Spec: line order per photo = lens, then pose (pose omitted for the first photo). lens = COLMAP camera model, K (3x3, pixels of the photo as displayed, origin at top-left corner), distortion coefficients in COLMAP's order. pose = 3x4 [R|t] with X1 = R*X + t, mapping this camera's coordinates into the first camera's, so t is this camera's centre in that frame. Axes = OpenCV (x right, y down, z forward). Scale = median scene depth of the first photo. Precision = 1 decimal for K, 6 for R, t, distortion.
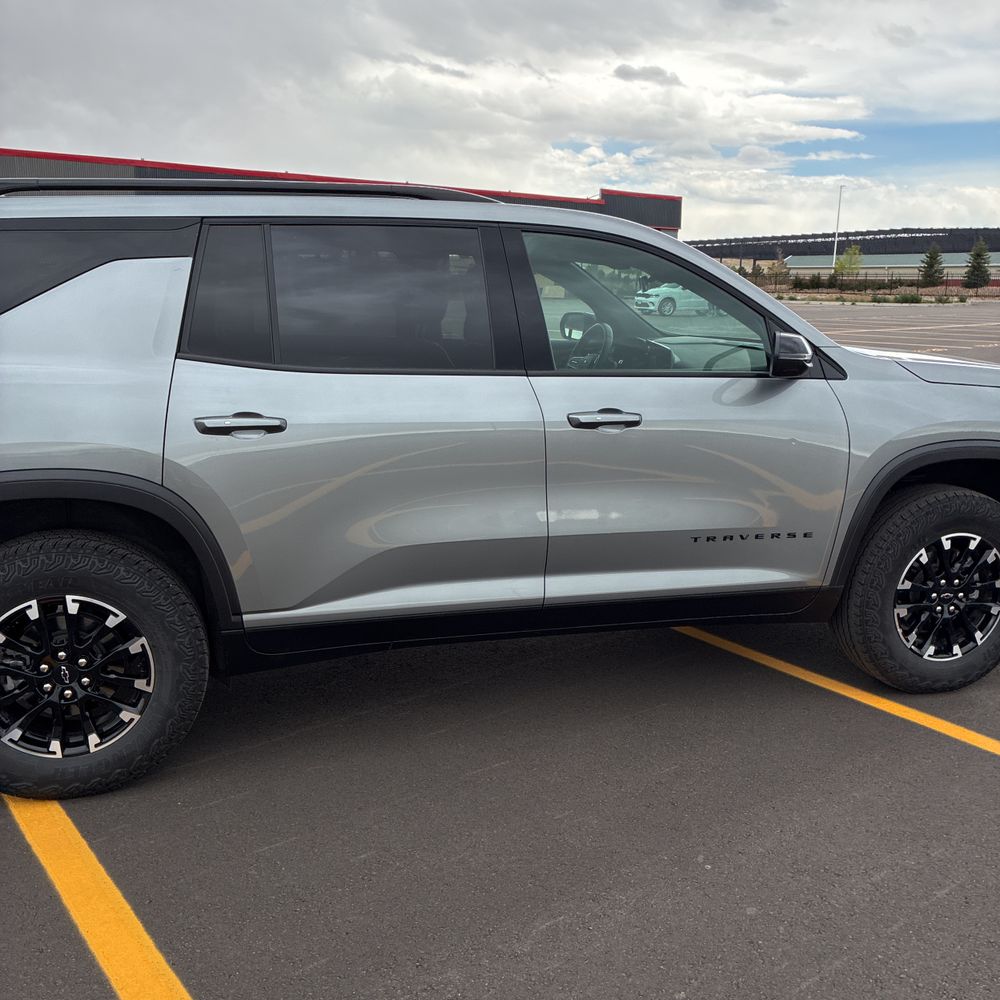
lens RADIAL K [[1014.3, 0, 500.0], [0, 1014.3, 500.0], [0, 0, 1]] dist [0.022912, -0.011662]
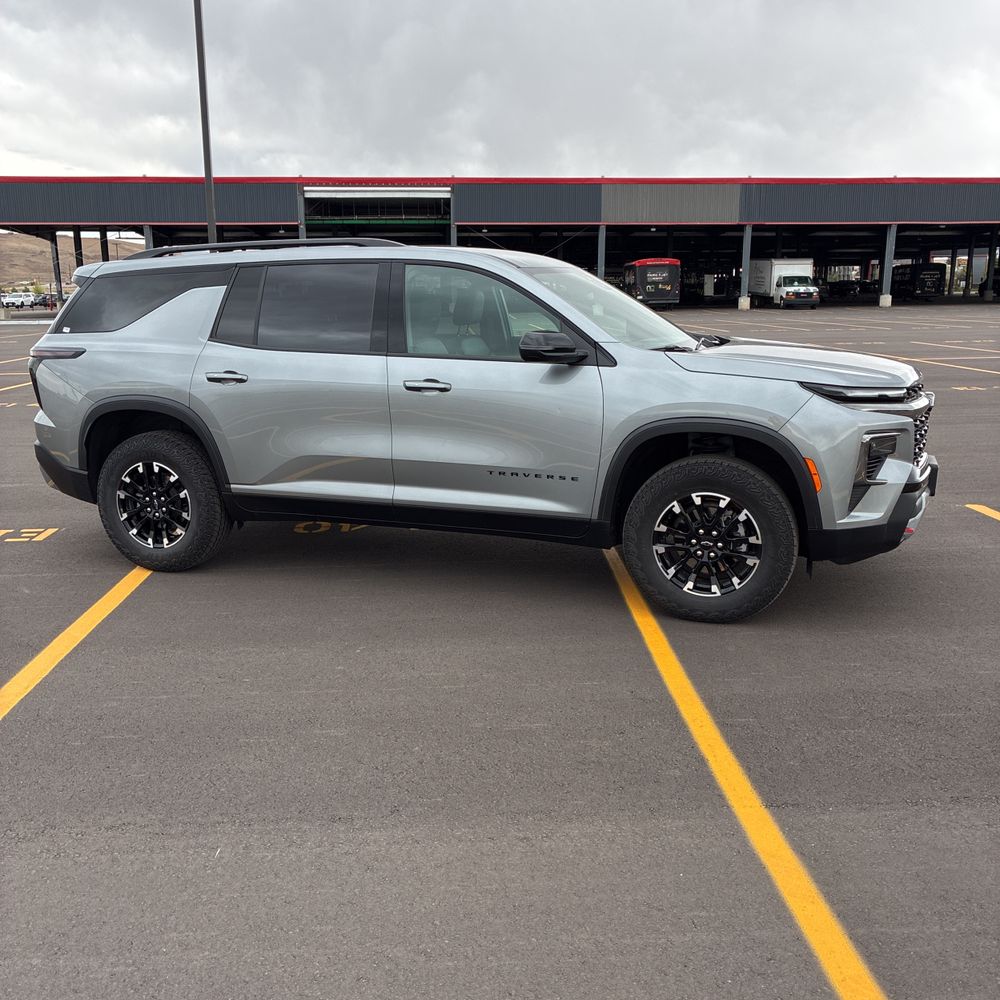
lens RADIAL K [[1014.3, 0, 500.0], [0, 1014.3, 500.0], [0, 0, 1]] dist [0.022912, -0.011662]
pose [[0.818562, 0.100623, -0.565536, 1.068424], [-0.104910, 0.994166, 0.025038, 0.041993], [0.564756, 0.038835, 0.824344, -0.193767]]
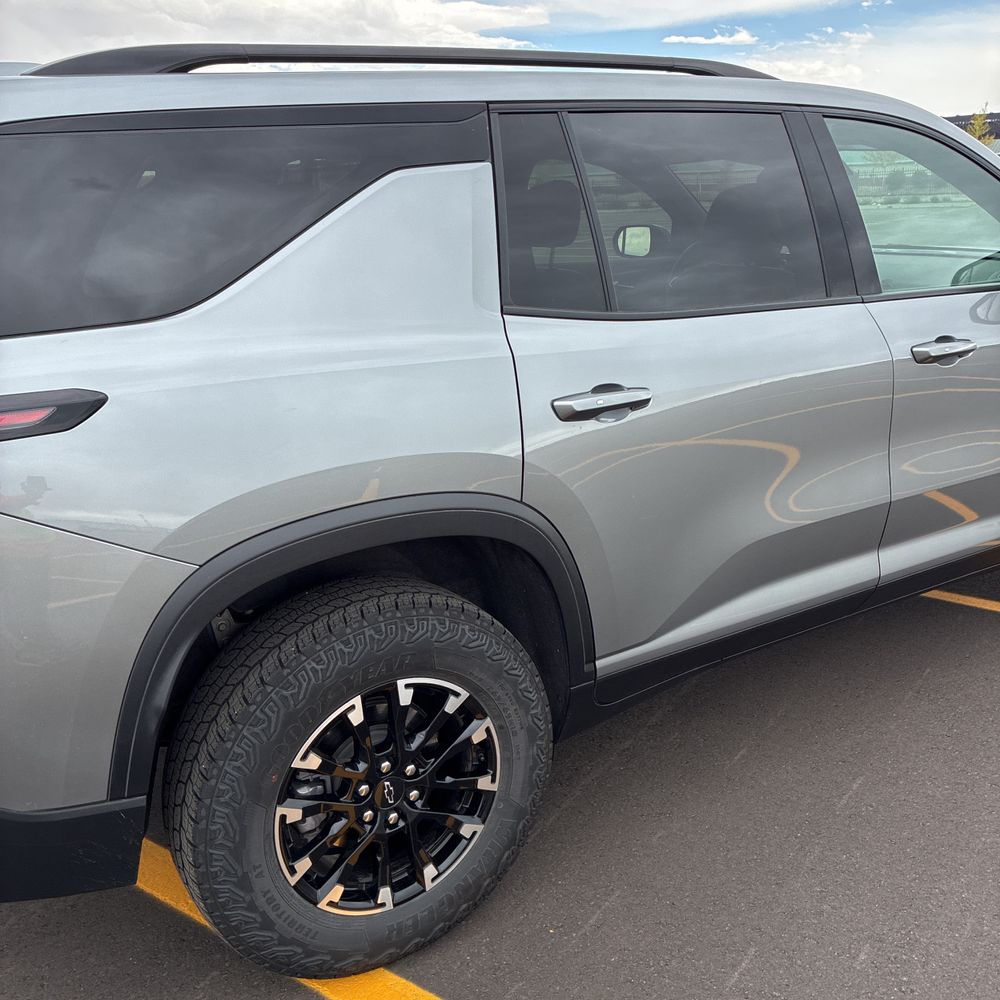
lens RADIAL K [[1013.8, 0, 505.5], [0, 1013.8, 496.8], [0, 0, 1]] dist [0.019648, -0.004318]
pose [[0.955543, -0.119713, 0.269457, -0.460166], [0.099536, 0.991189, 0.087385, -0.068520], [-0.277544, -0.056680, 0.959040, 0.302792]]
